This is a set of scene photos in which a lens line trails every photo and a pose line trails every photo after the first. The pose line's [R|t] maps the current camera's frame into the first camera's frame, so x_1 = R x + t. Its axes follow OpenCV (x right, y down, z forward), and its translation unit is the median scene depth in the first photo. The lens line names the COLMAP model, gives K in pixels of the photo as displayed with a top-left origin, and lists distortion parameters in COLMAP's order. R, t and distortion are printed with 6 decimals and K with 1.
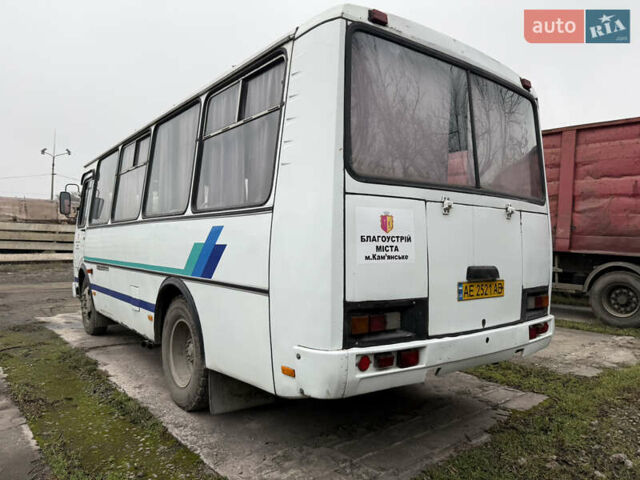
lens RADIAL K [[451.1, 0, 320.8], [0, 451.1, 241.7], [0, 0, 1]] dist [0.036146, -0.018566]
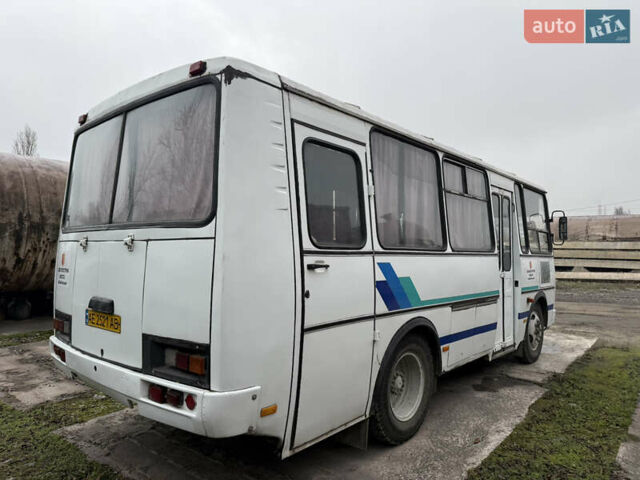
lens RADIAL K [[451.1, 0, 319.3], [0, 451.1, 244.0], [0, 0, 1]] dist [0.036146, -0.018566]
pose [[0.188972, -0.029726, -0.981532, 0.214387], [0.000065, 0.999542, -0.030258, -0.005662], [0.981982, 0.005654, 0.188888, 0.186035]]
